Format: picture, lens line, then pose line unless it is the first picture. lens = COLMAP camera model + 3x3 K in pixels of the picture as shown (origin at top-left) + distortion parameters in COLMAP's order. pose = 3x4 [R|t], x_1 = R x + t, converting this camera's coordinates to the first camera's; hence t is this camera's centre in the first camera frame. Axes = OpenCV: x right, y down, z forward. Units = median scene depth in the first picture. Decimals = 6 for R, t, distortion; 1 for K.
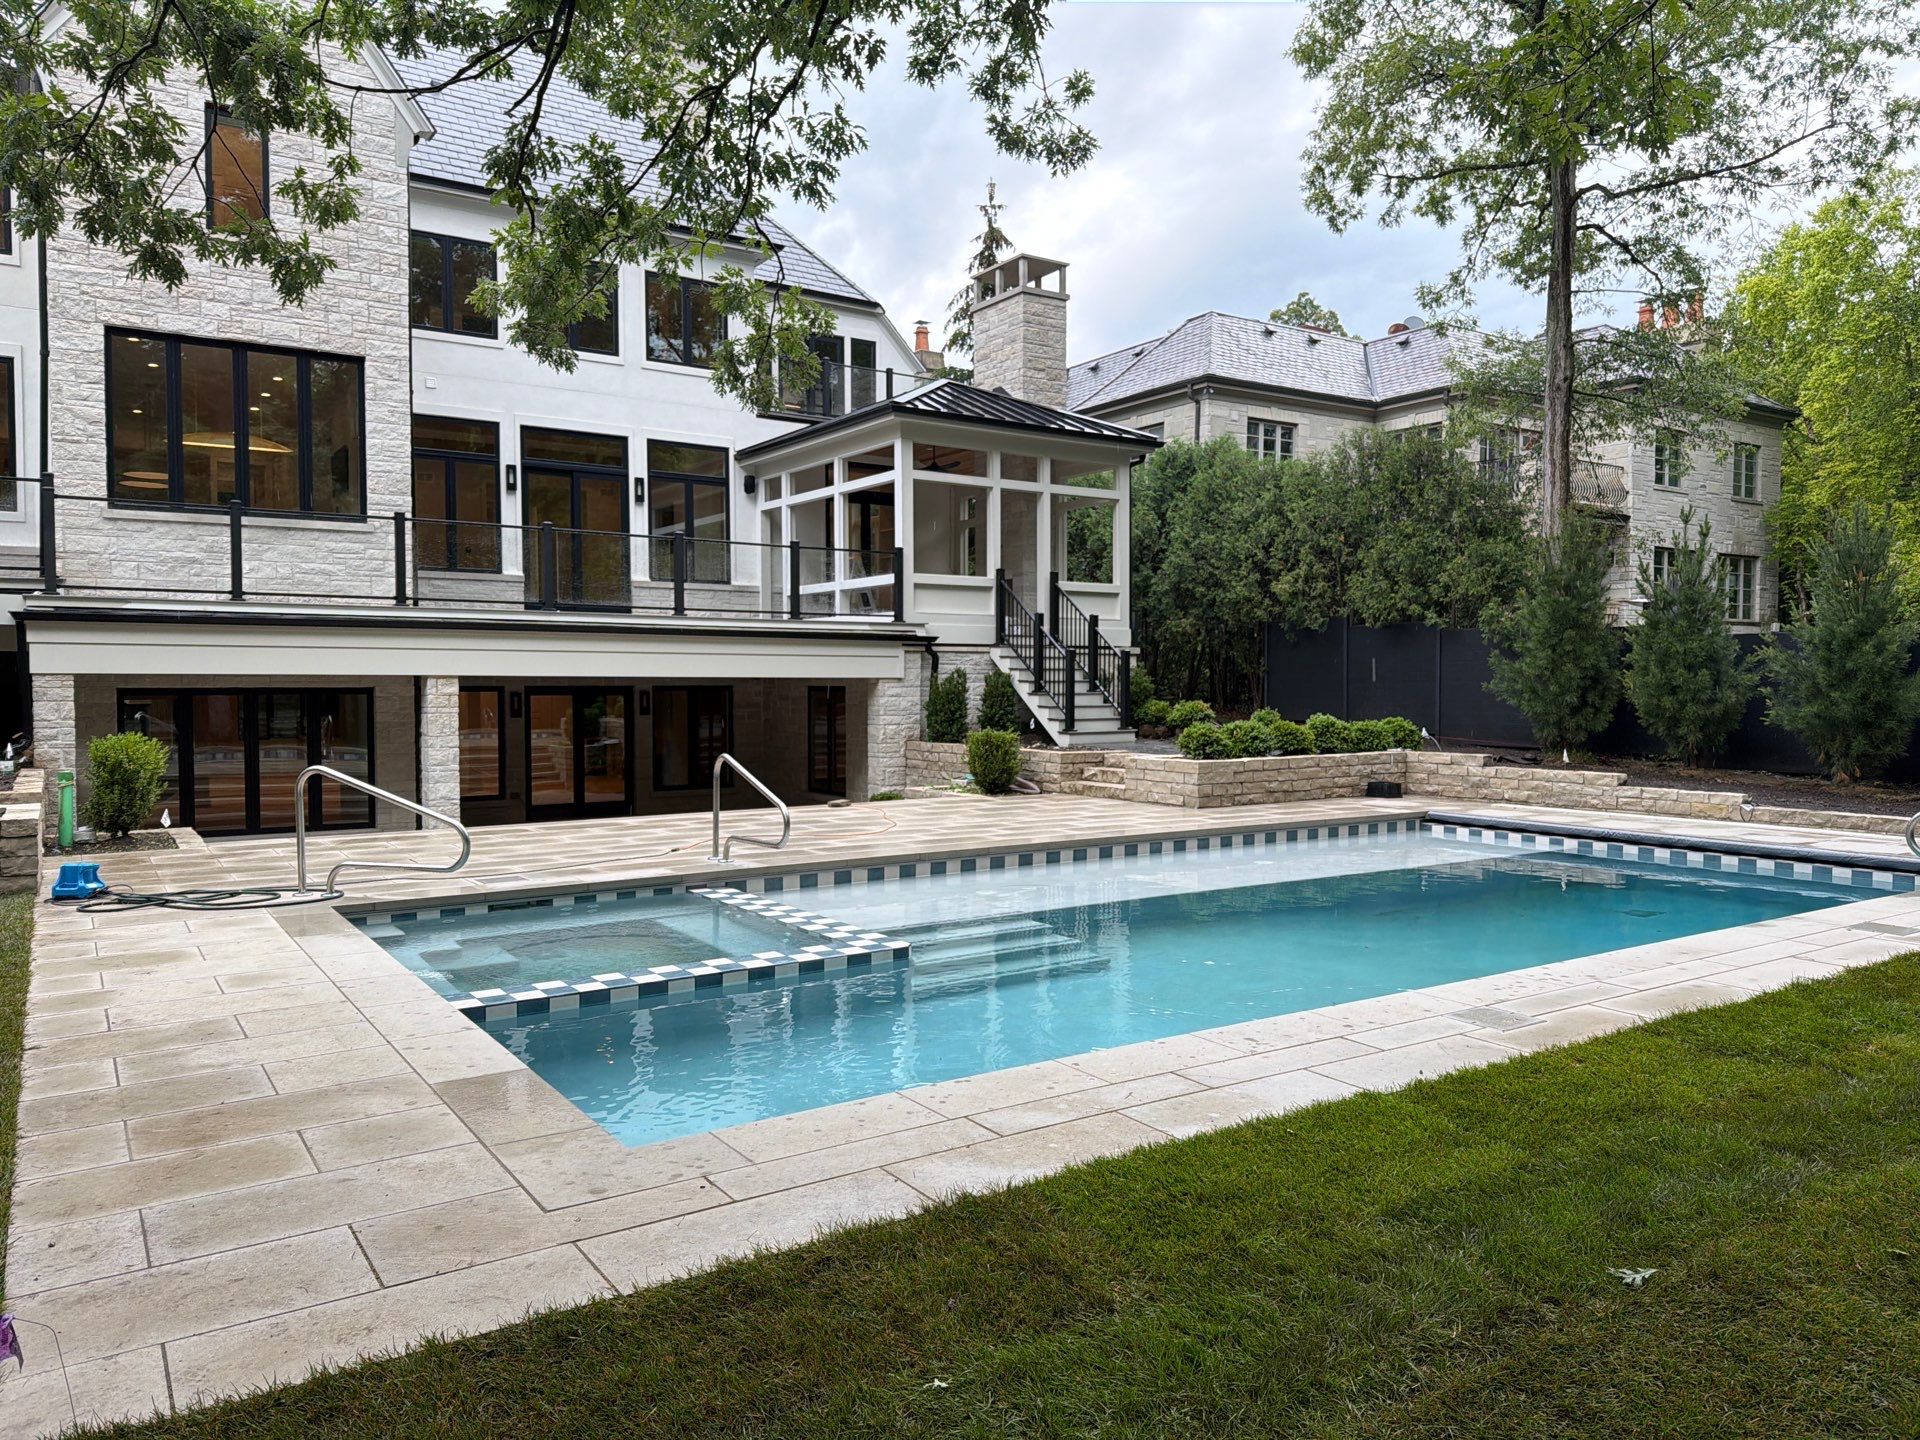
lens RADIAL K [[1327.2, 0, 963.8], [0, 1327.2, 728.0], [0, 0, 1]] dist [0.144507, -0.270983]
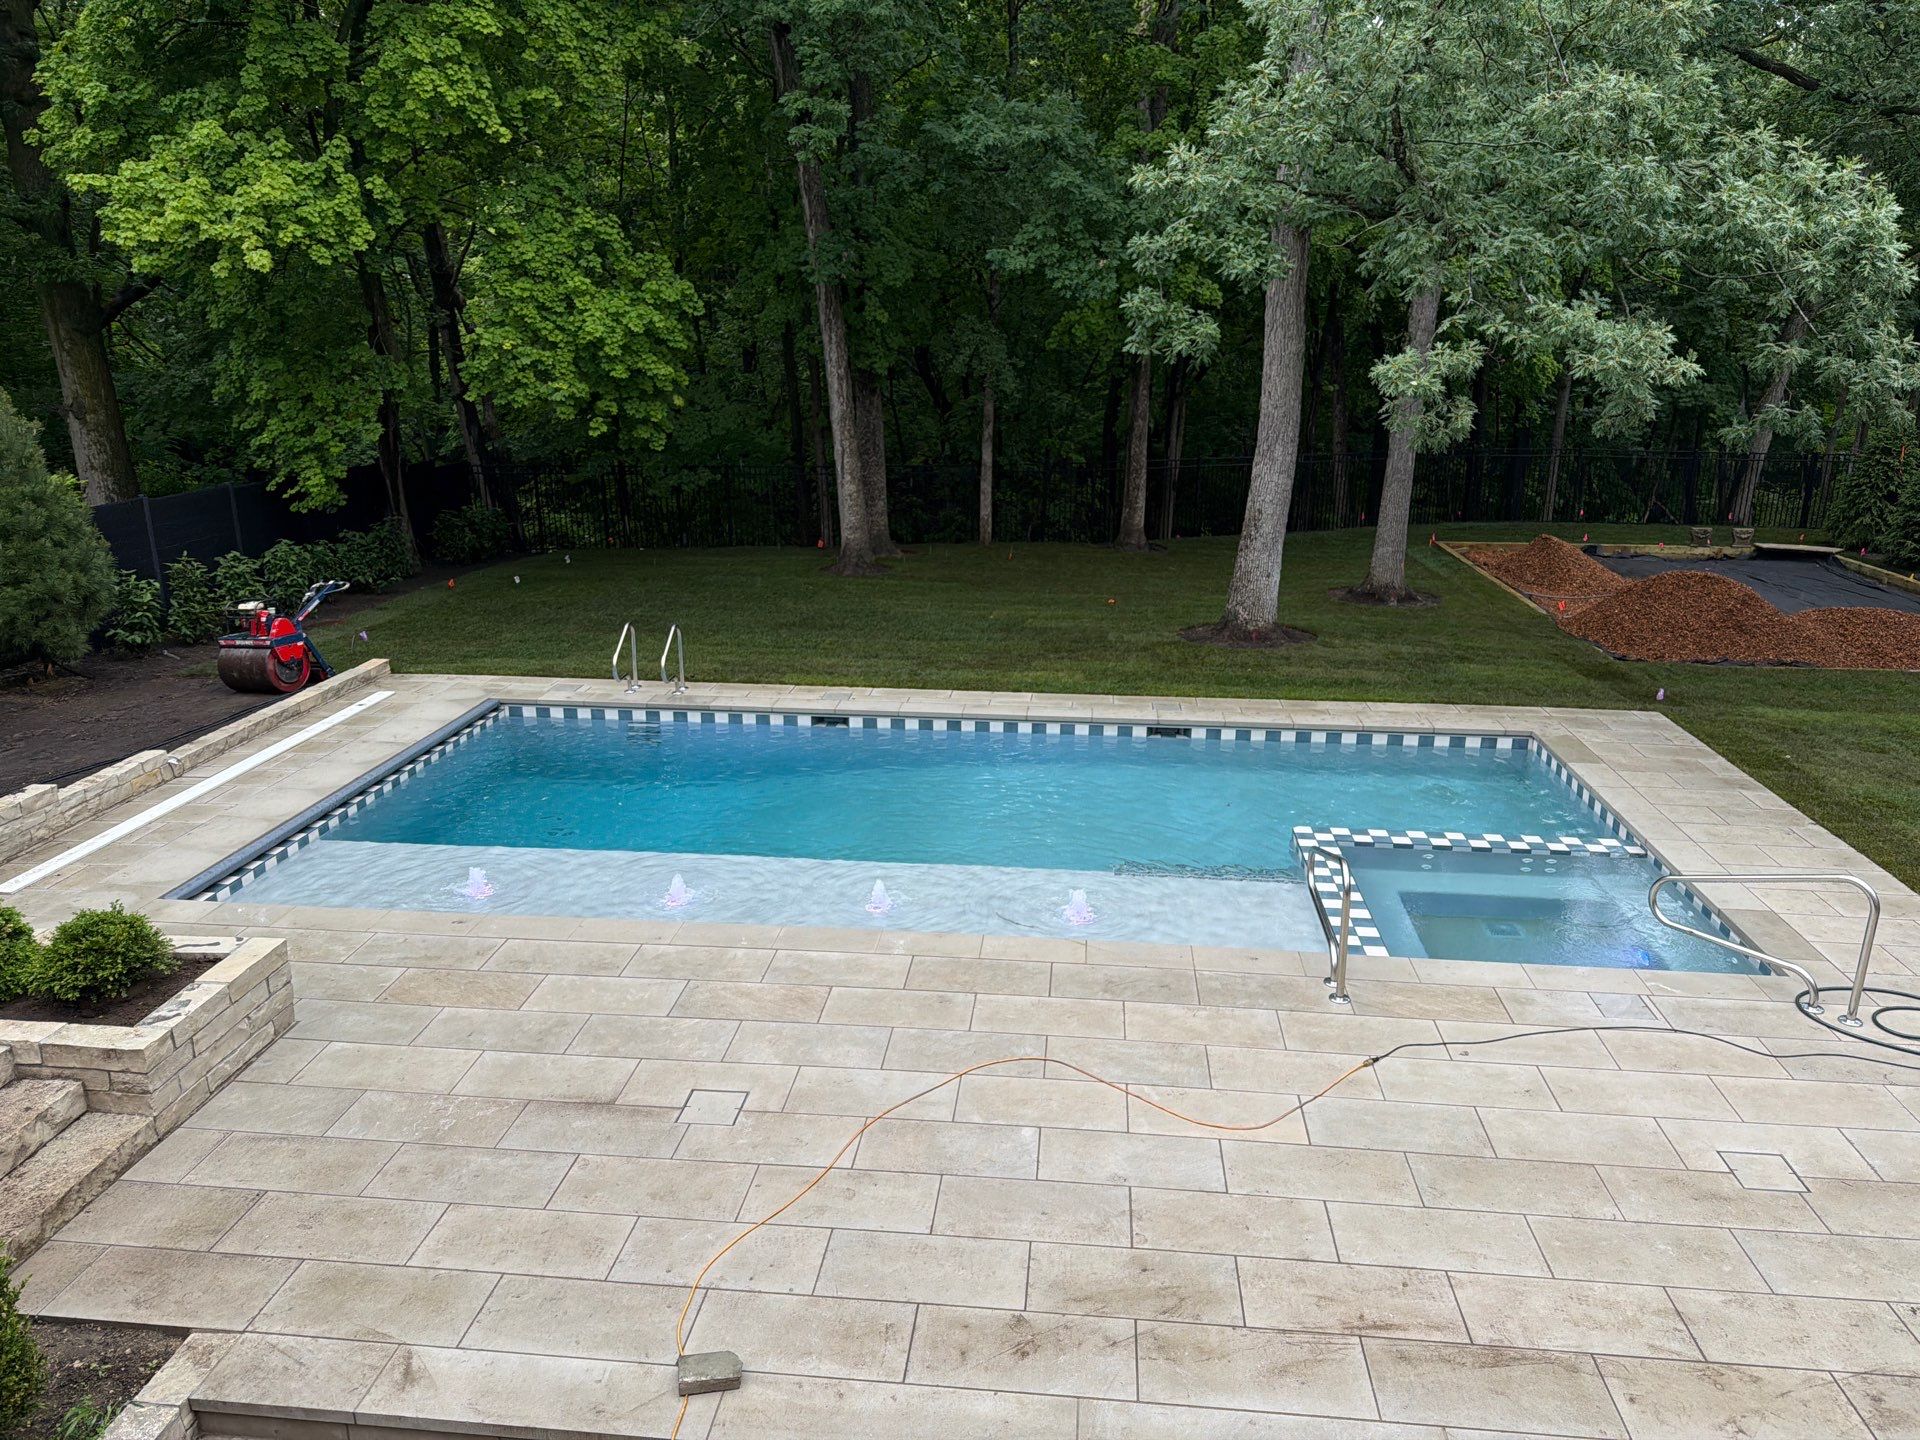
lens RADIAL K [[1340.3, 0, 966.5], [0, 1340.3, 730.4], [0, 0, 1]] dist [0.045455, -0.059544]
pose [[-0.776898, -0.184079, 0.602117, -0.240914], [0.015970, 0.950239, 0.311113, -0.153407], [-0.629424, 0.251319, -0.735298, 0.883910]]
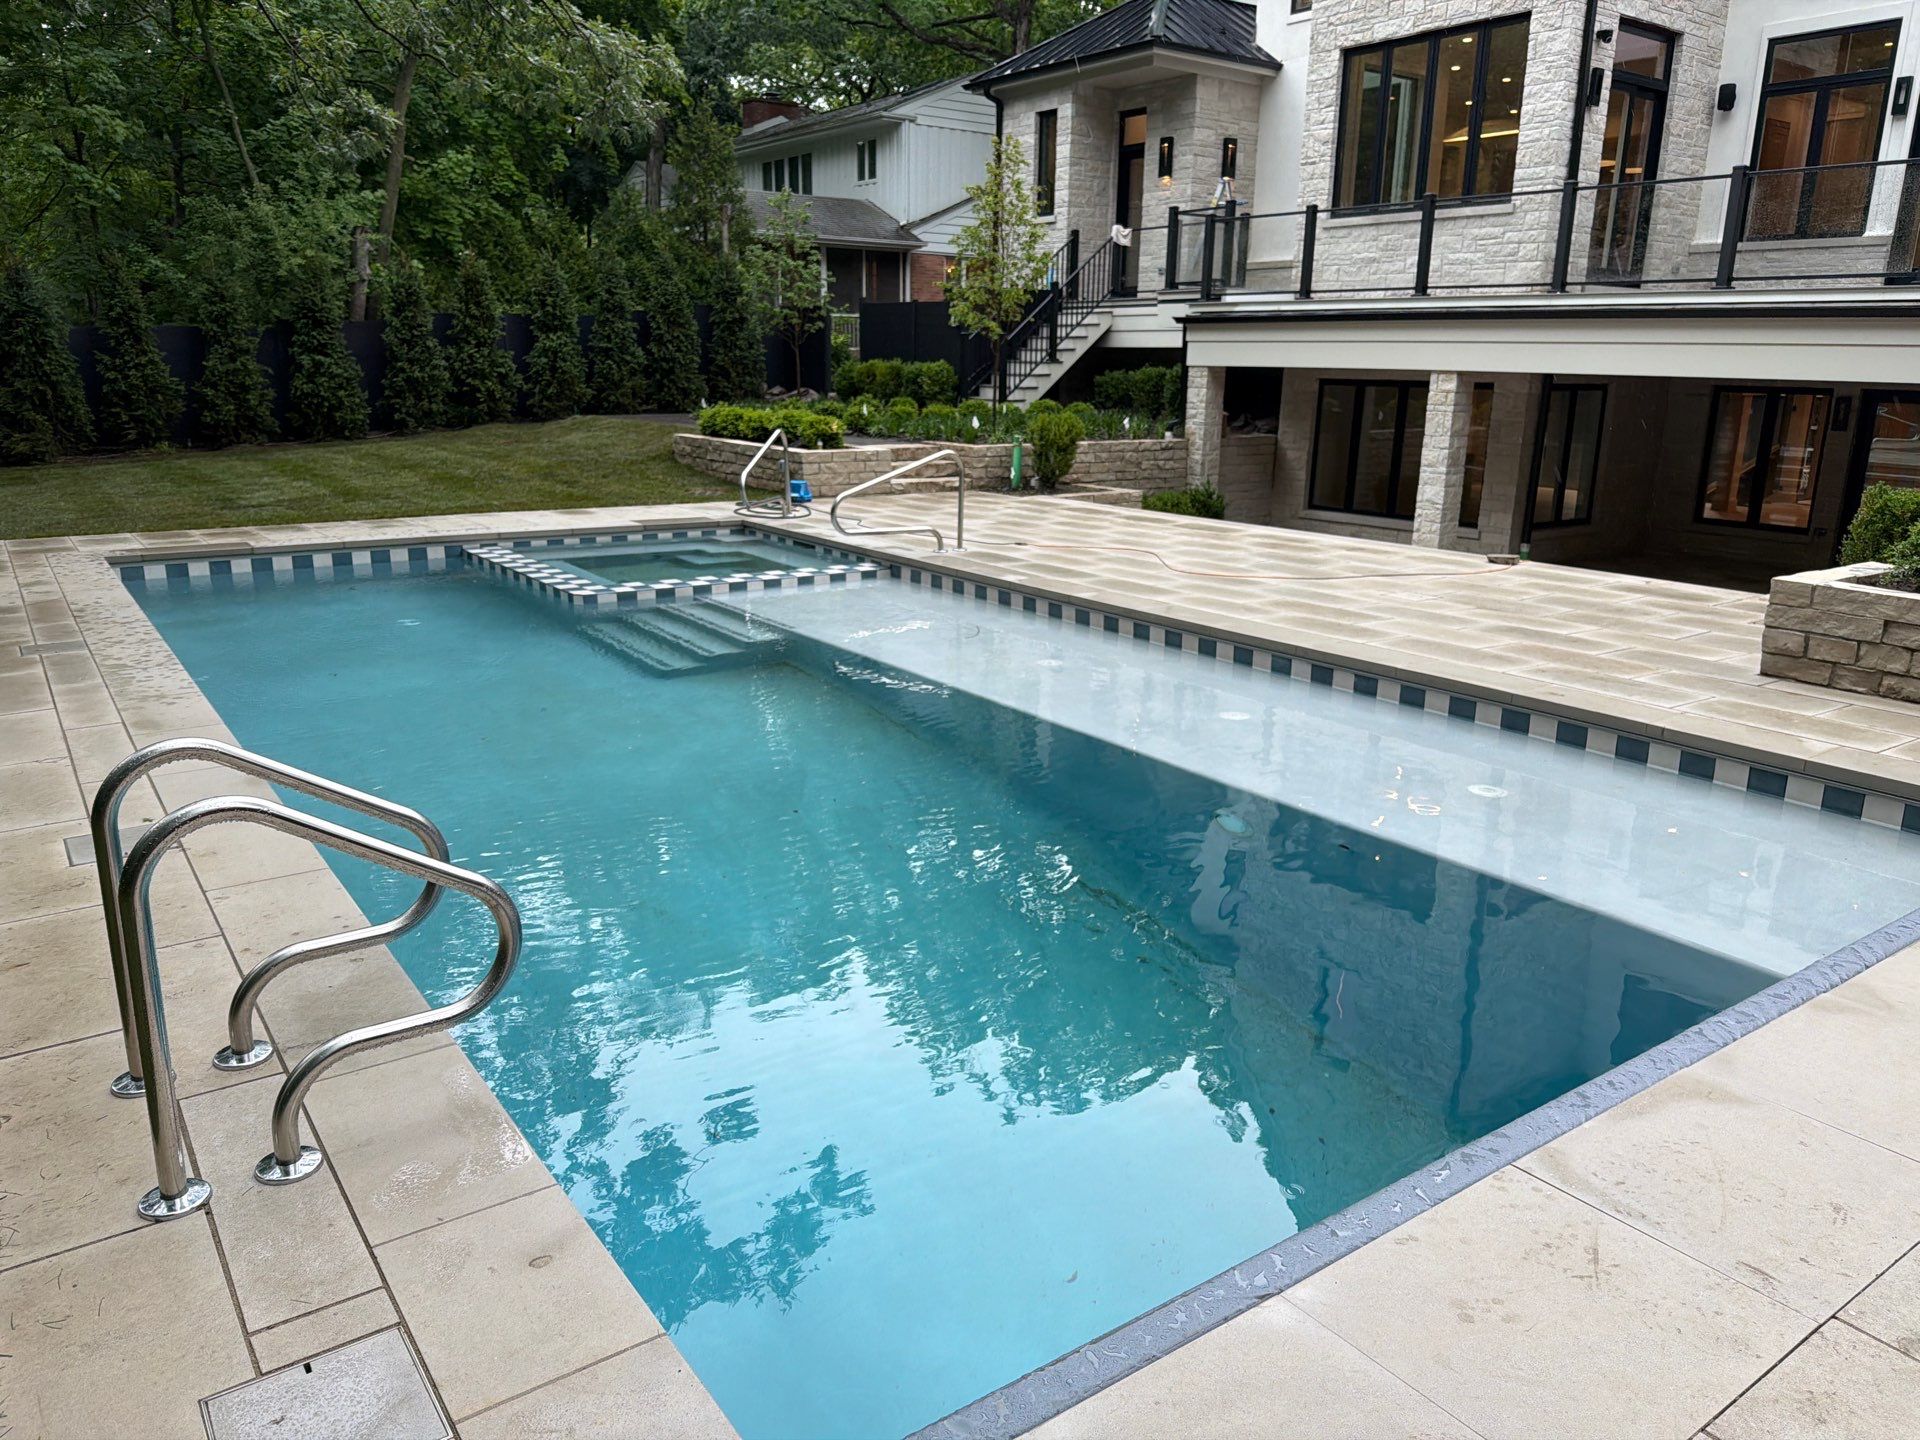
lens RADIAL K [[1356.8, 0, 973.1], [0, 1356.8, 710.0], [0, 0, 1]] dist [0.061818, -0.098955]
pose [[0.040801, 0.254339, -0.966254, 0.478851], [-0.050776, 0.966338, 0.252217, -0.027835], [0.997876, 0.038772, 0.052342, 0.512556]]
